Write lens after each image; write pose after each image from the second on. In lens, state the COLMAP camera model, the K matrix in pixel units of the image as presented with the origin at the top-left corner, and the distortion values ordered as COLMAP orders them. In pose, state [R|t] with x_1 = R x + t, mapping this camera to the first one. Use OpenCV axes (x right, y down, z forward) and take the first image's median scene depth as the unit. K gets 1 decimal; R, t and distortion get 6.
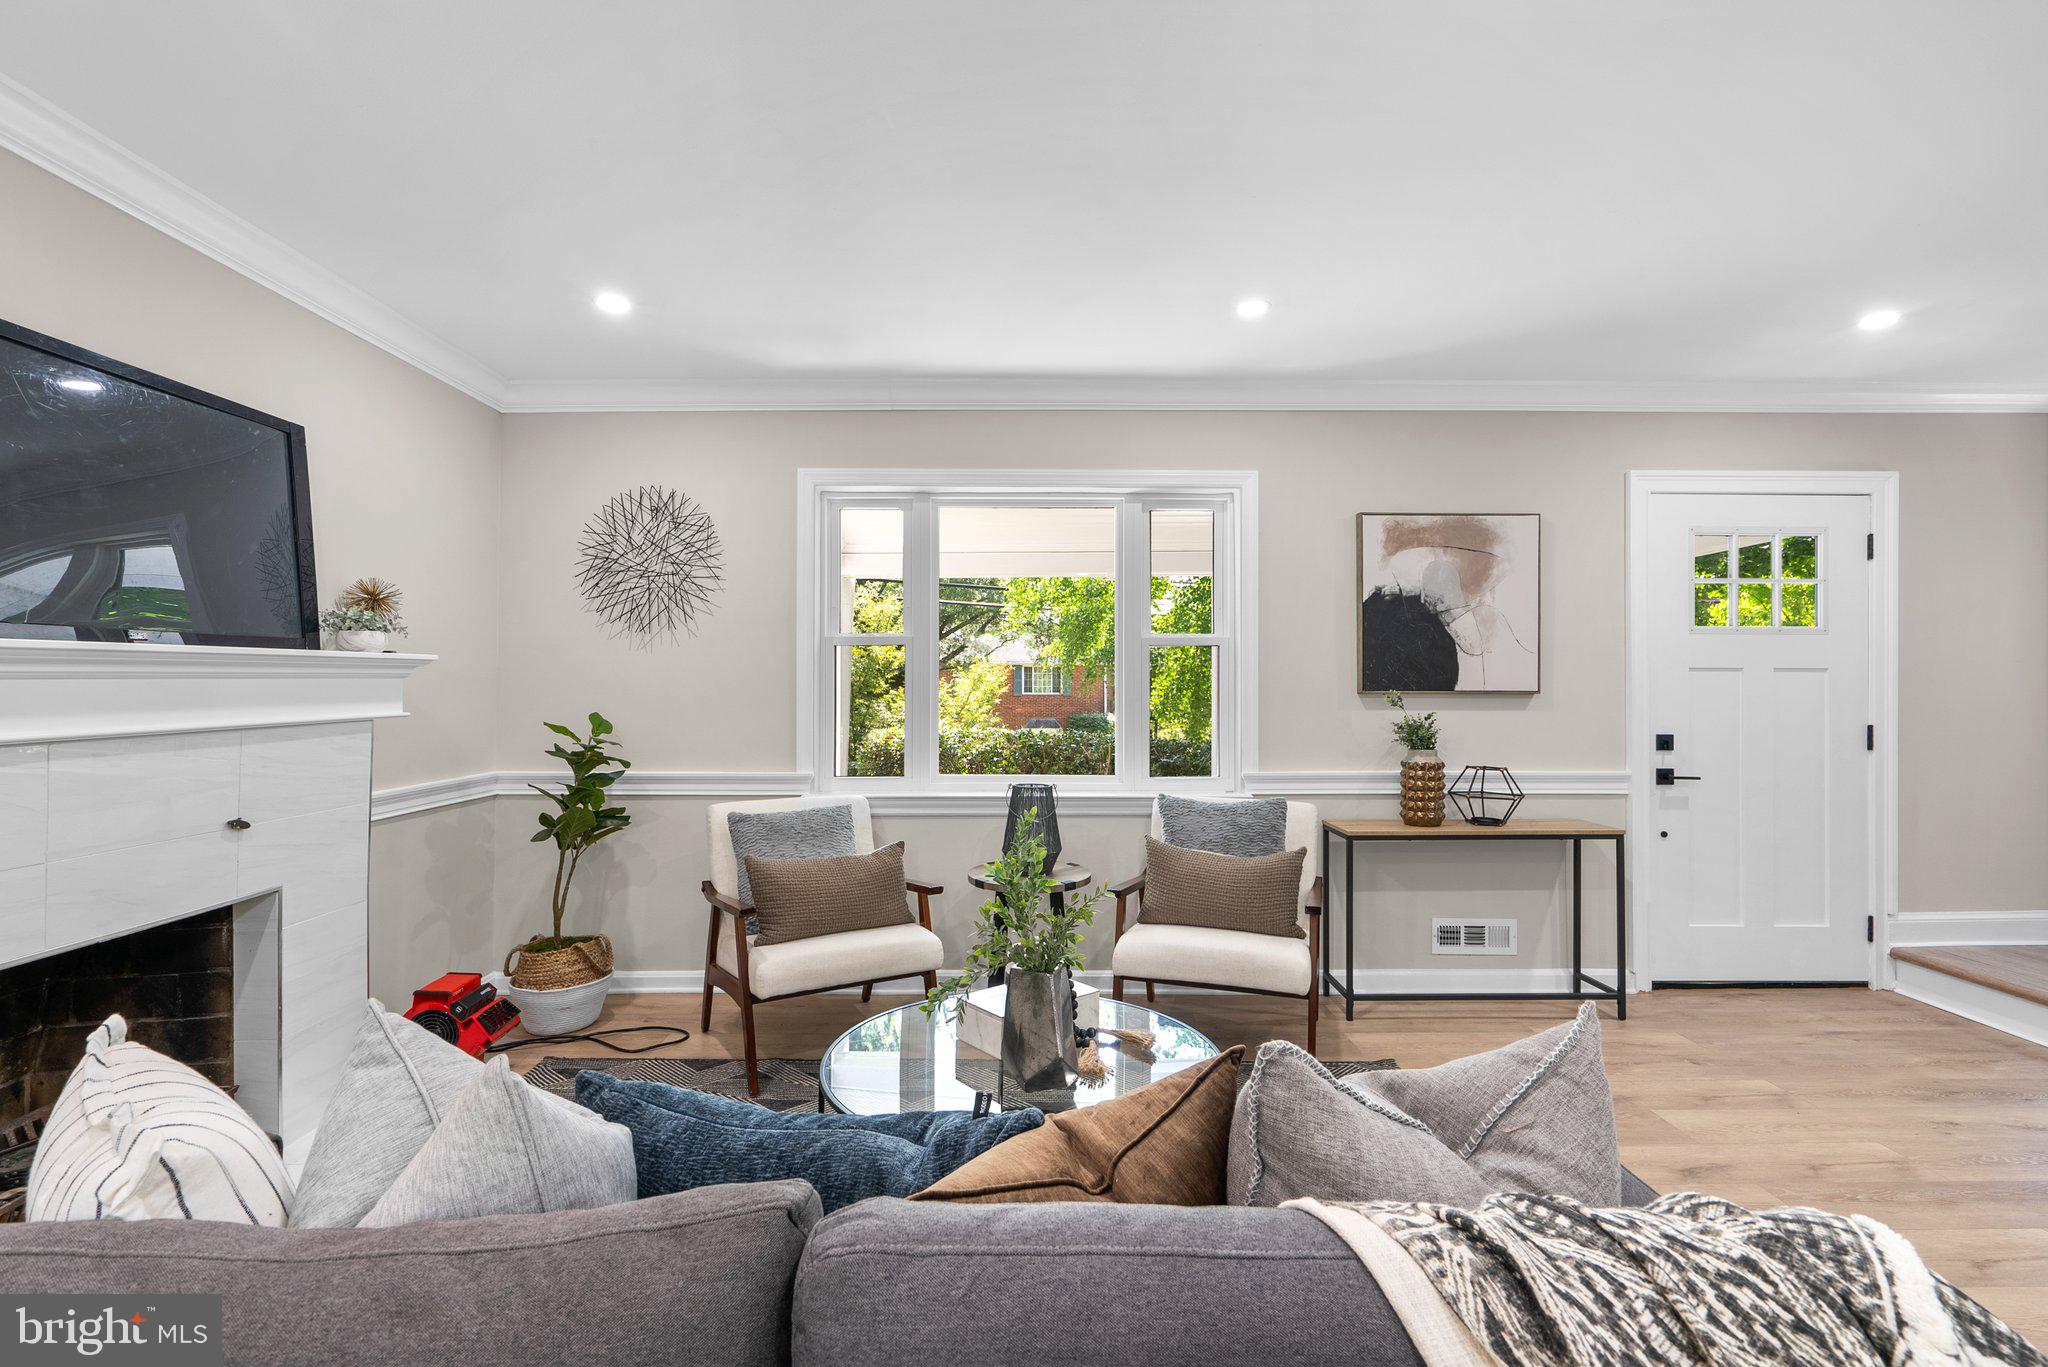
lens RADIAL K [[932.8, 0, 1024.5], [0, 932.8, 679.4], [0, 0, 1]] dist [-0.001290, 0.000303]
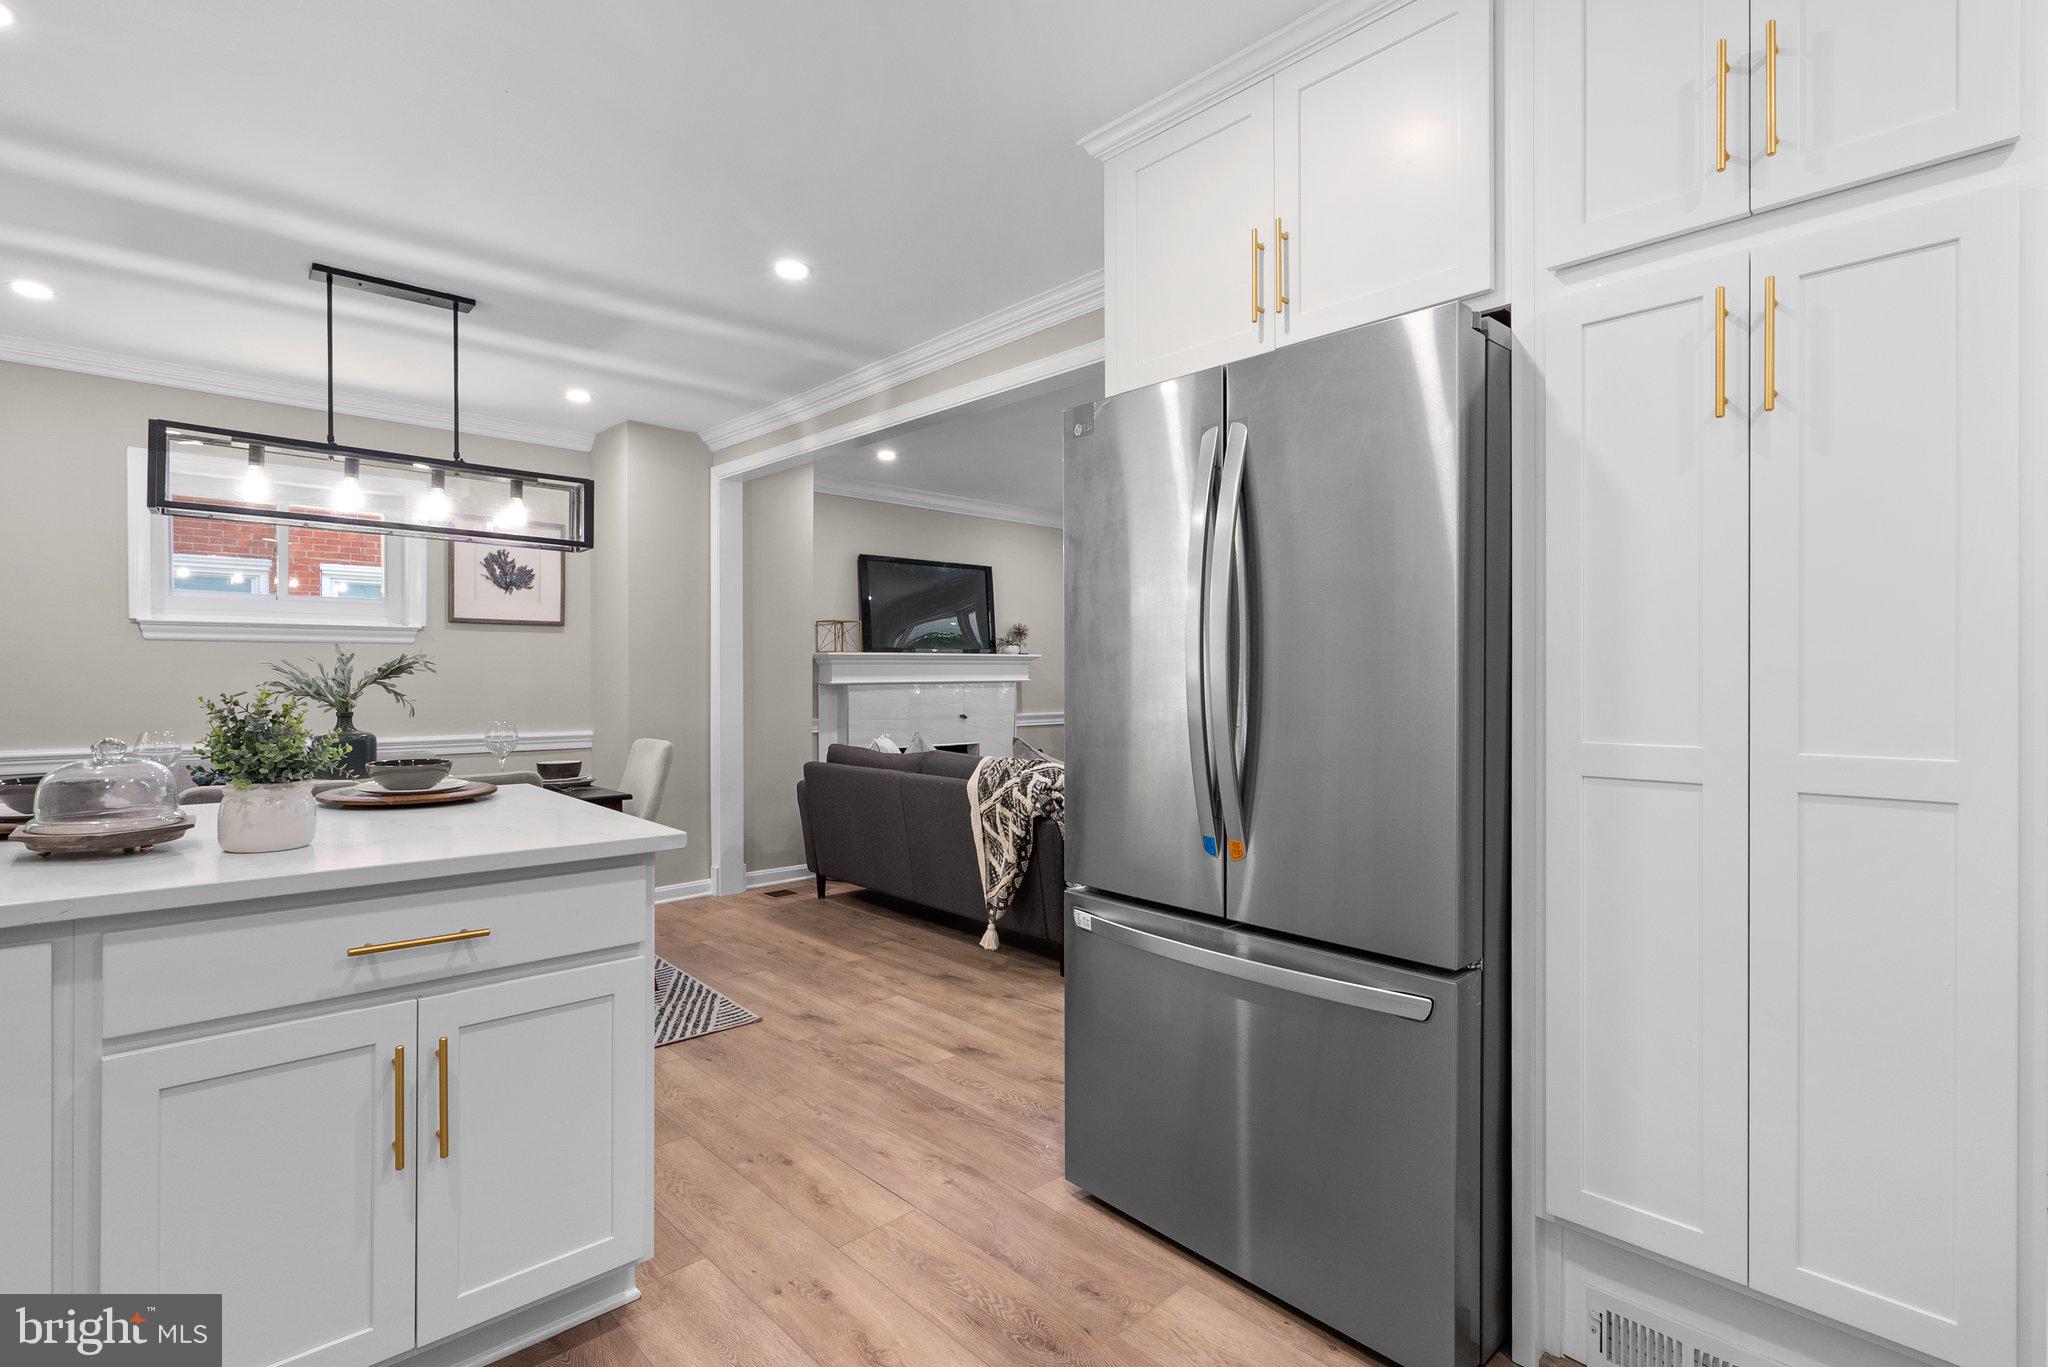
lens RADIAL K [[978.6, 0, 1064.5], [0, 978.6, 680.0], [0, 0, 1]] dist [-0.000898, -0.000008]
pose [[0.695301, -0.000399, -0.718719, 0.936573], [0.004558, 0.999982, 0.003855, 0.022248], [0.718705, -0.005957, 0.695290, -0.523328]]
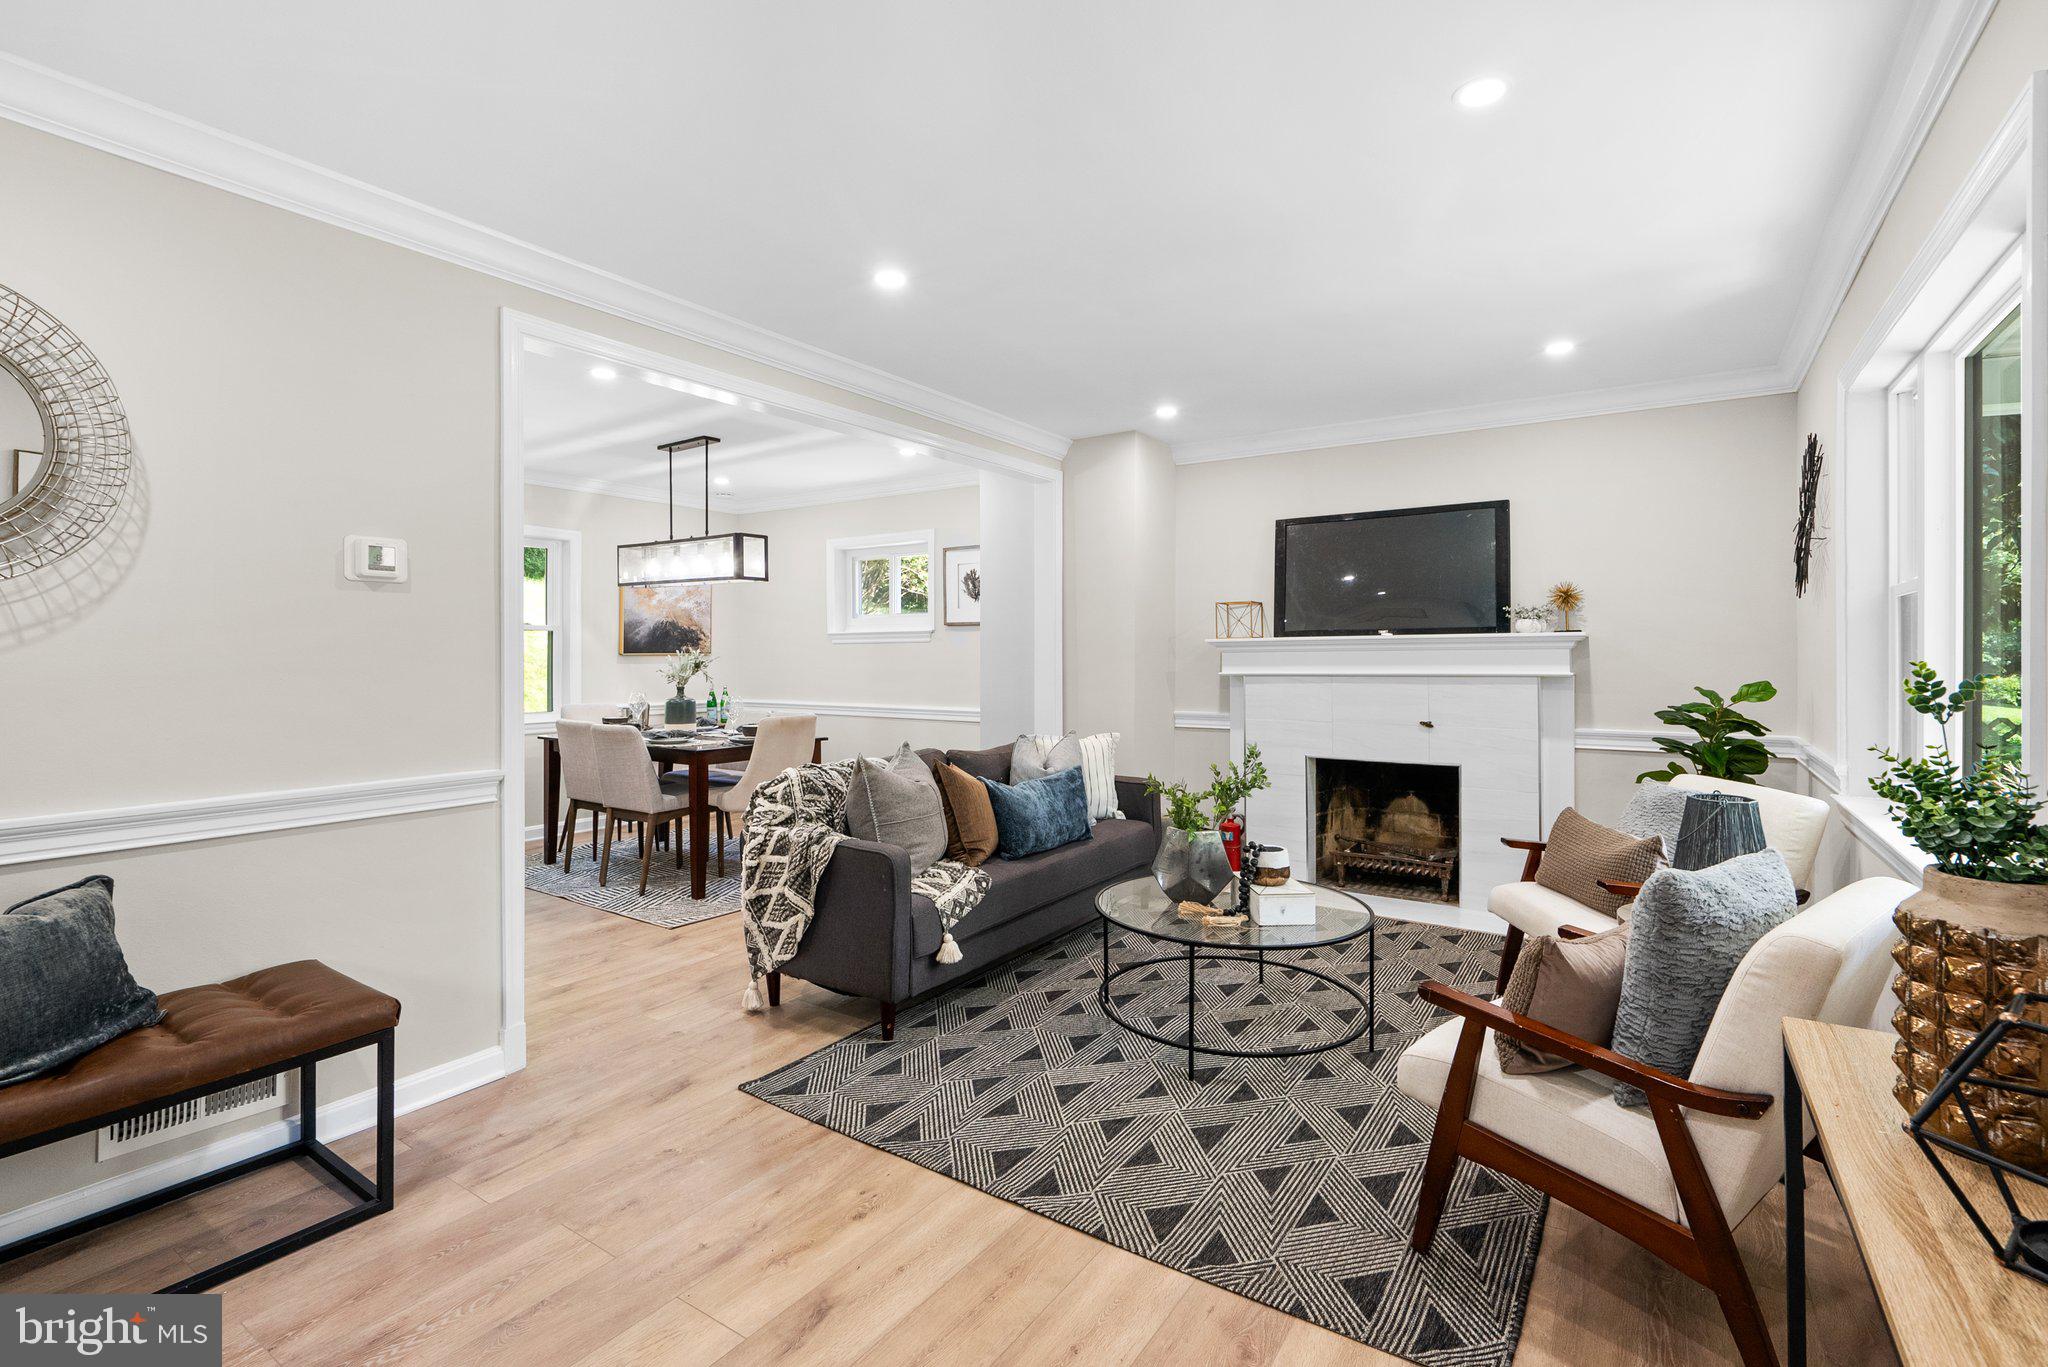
lens RADIAL K [[943.5, 0, 1026.3], [0, 943.5, 653.2], [0, 0, 1]] dist [-0.005704, 0.000069]
pose [[-0.564670, -0.002272, -0.825313, 0.803732], [0.003790, 0.999979, -0.005346, 0.007964], [0.825308, -0.006146, -0.564650, 0.897542]]
